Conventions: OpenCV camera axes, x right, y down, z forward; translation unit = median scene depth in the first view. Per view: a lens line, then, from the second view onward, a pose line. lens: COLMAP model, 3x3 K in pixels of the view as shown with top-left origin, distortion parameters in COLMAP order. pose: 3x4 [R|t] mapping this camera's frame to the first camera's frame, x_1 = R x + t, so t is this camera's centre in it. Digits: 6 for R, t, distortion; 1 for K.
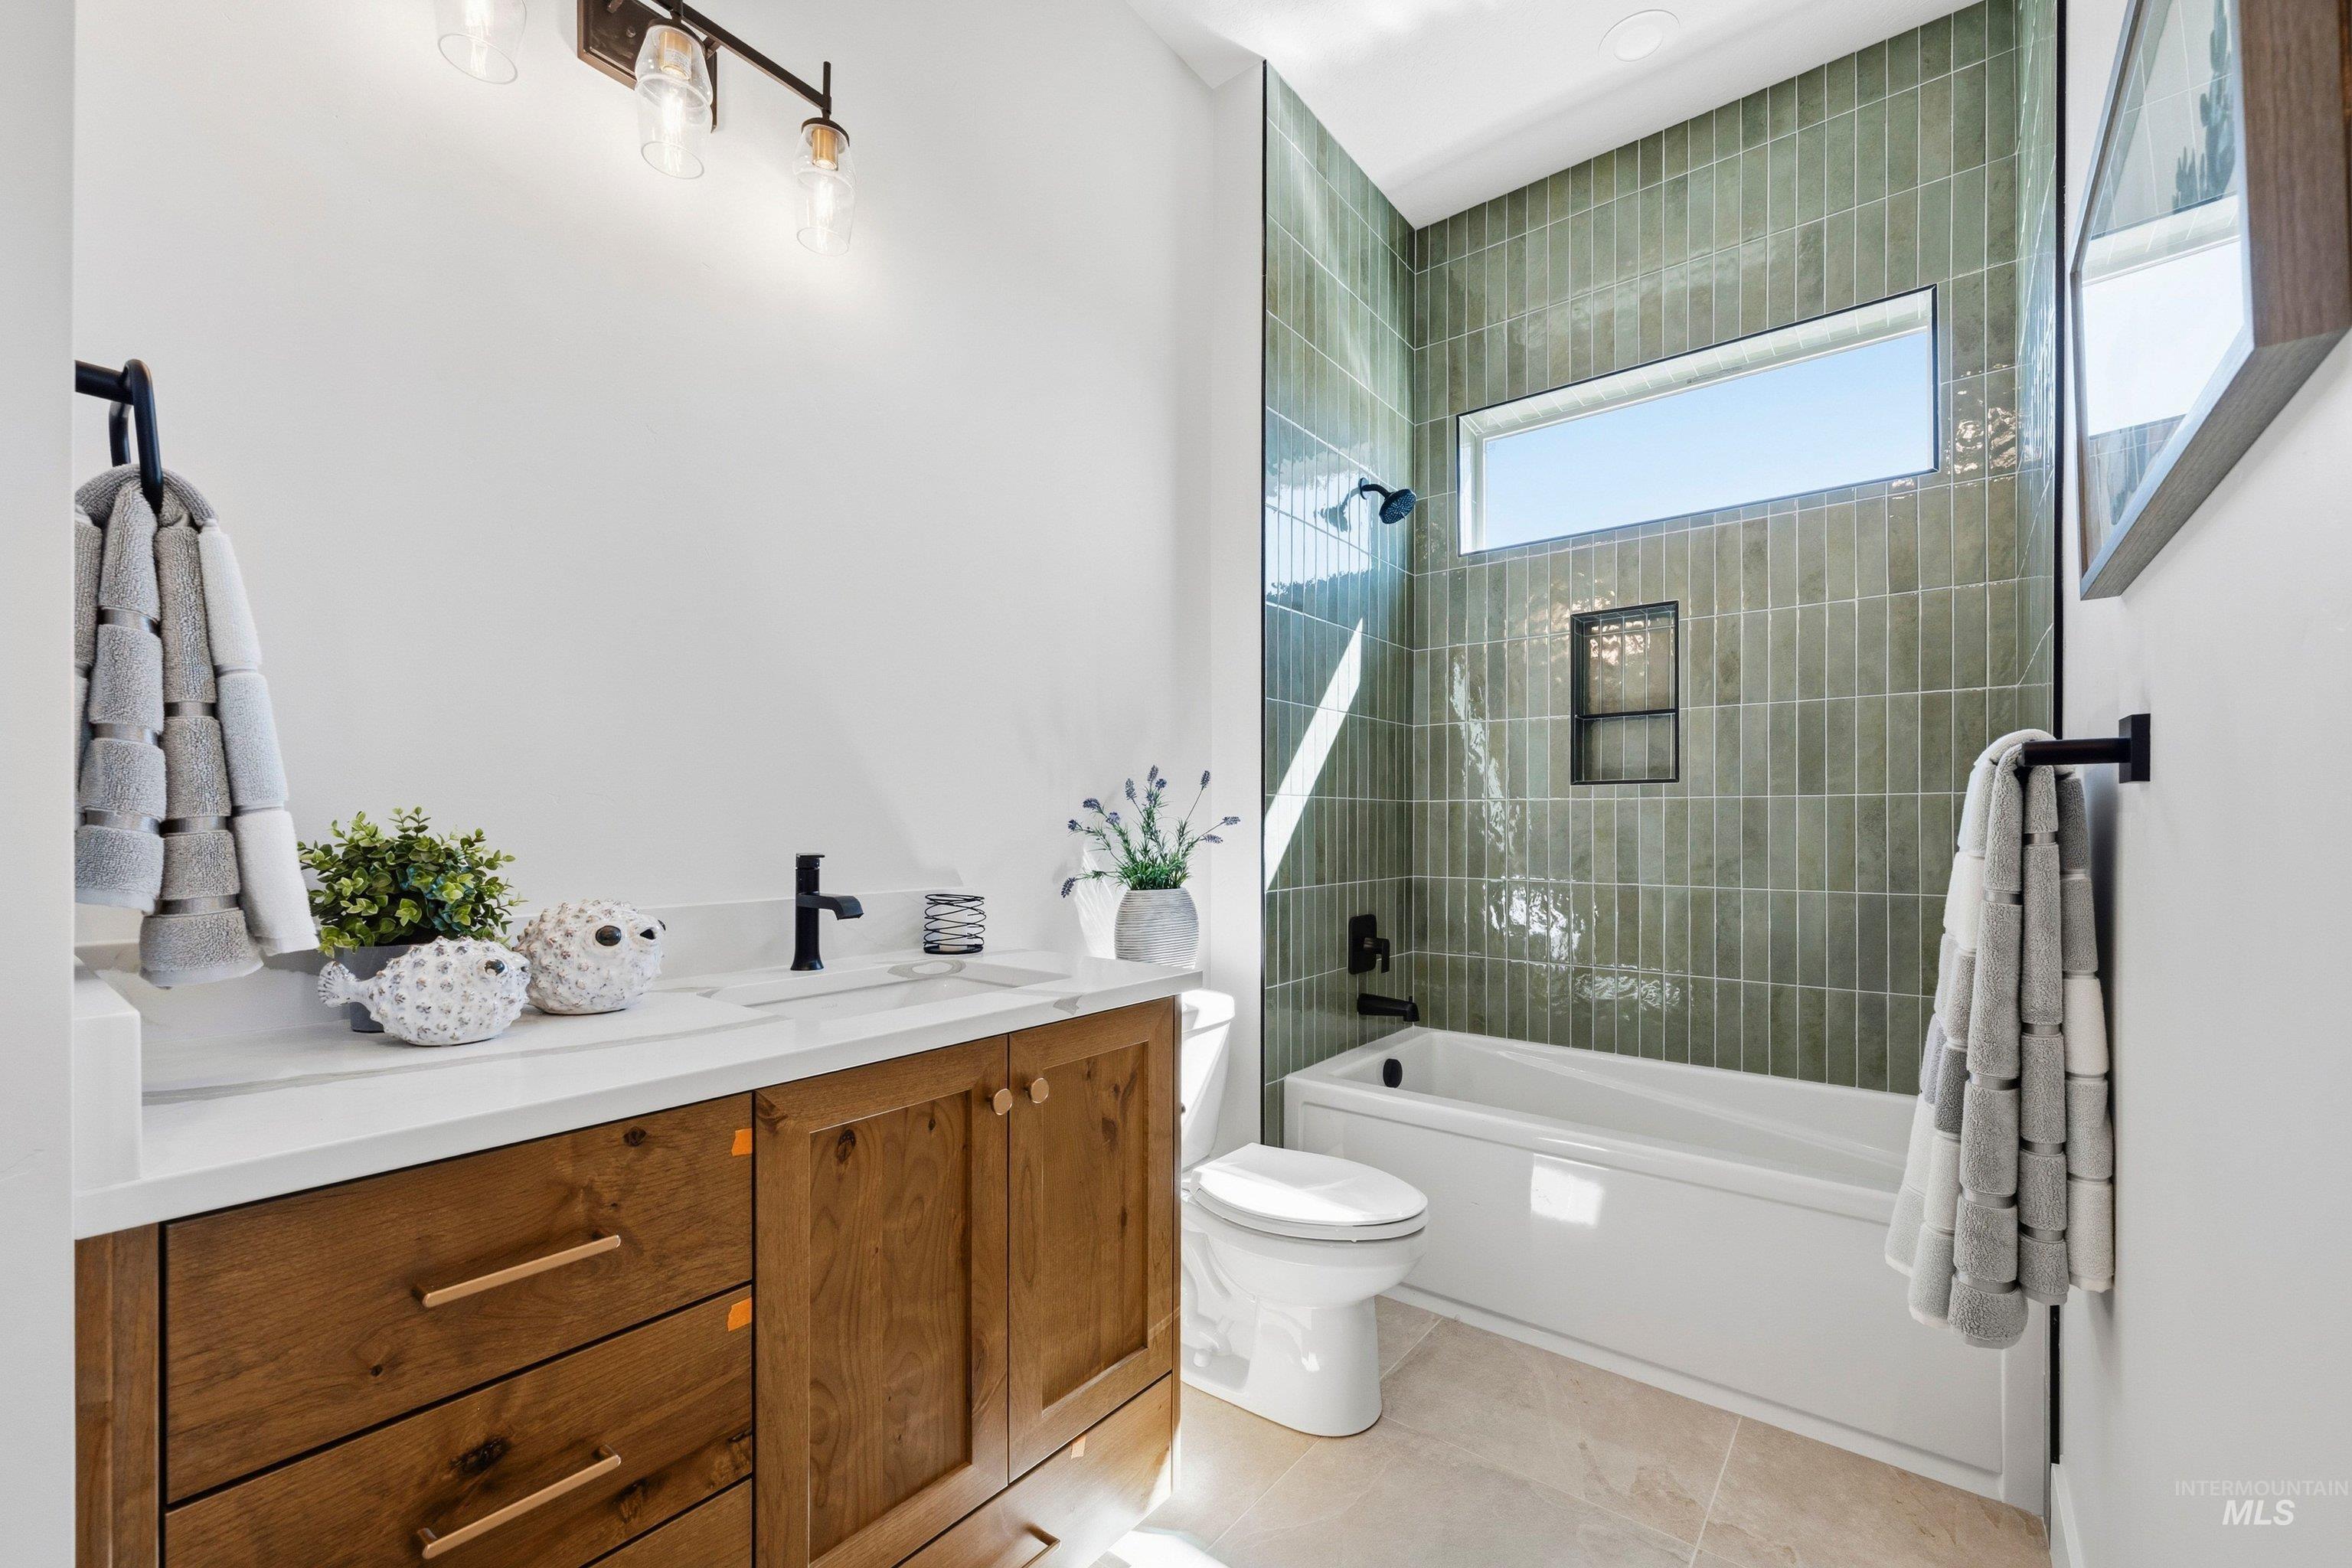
lens RADIAL K [[956.7, 0, 1181.5], [0, 956.7, 815.9], [0, 0, 1]] dist [-0.000706, -0.000071]
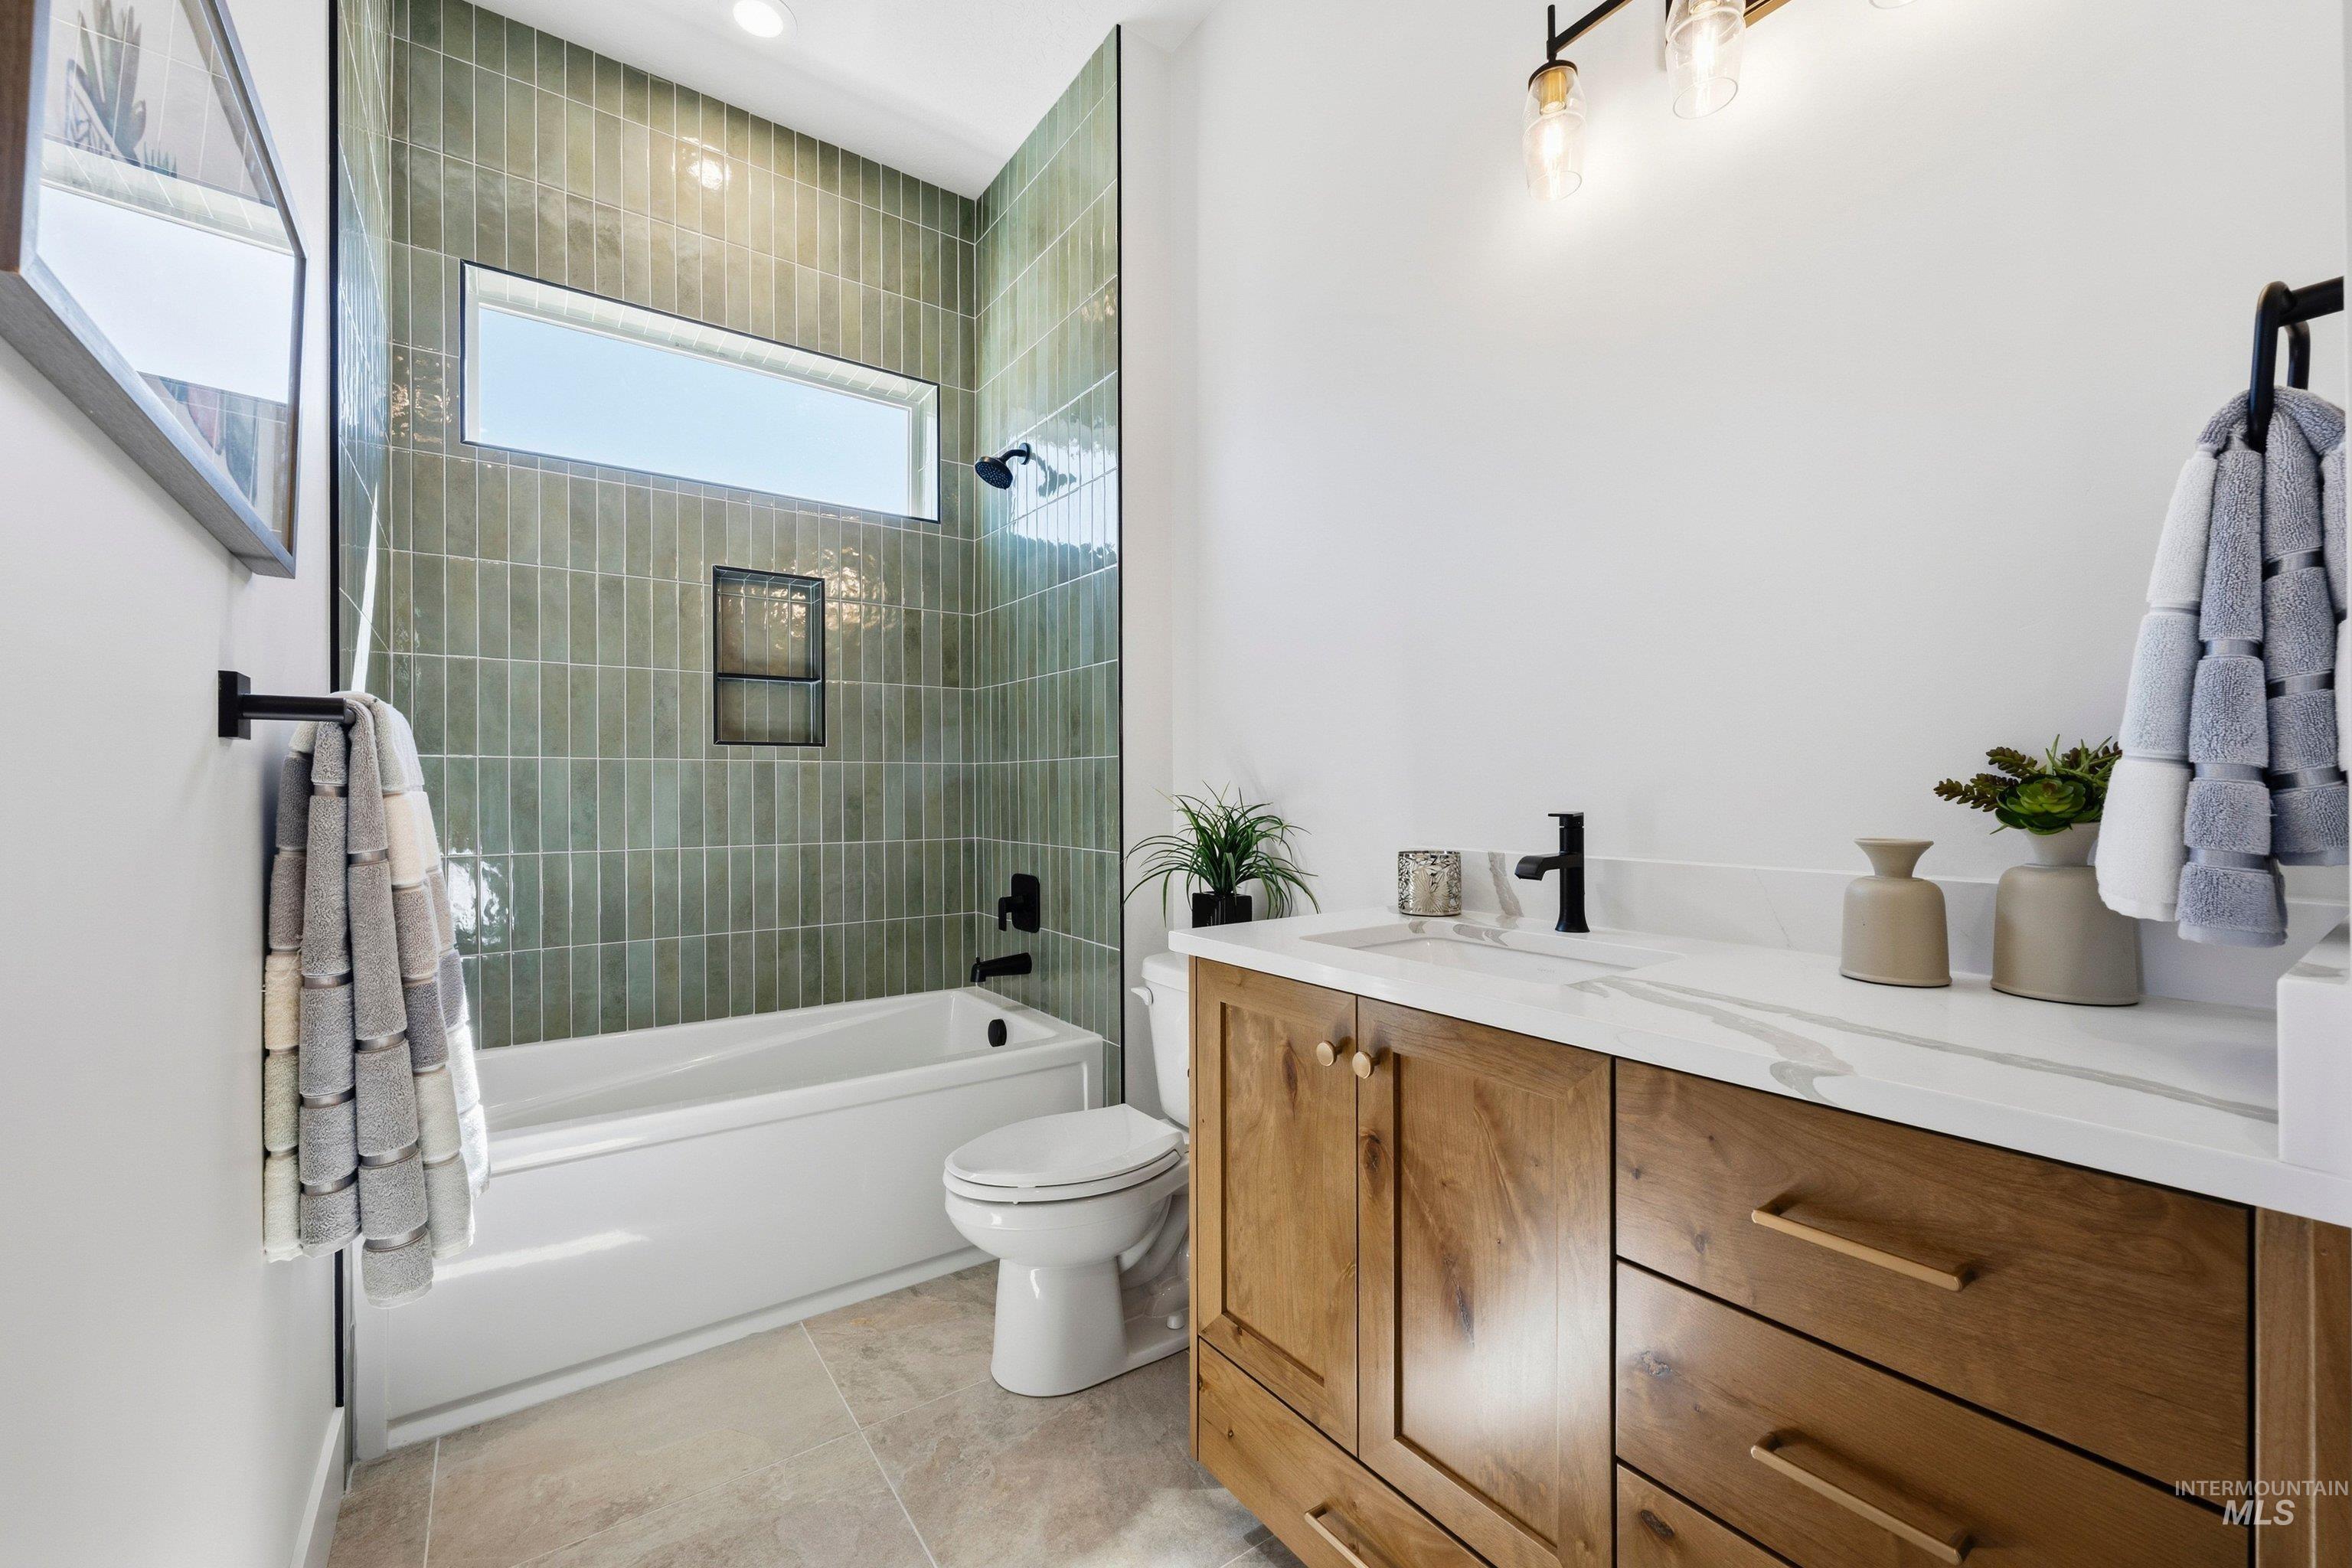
lens RADIAL K [[960.0, 0, 1171.4], [0, 960.0, 772.4], [0, 0, 1]] dist [-0.000117, 0.000168]
pose [[0.283964, 0.006201, 0.958815, -0.383764], [-0.000999, 0.999980, -0.006171, 0.001067], [-0.958834, 0.000794, 0.283965, 0.293905]]
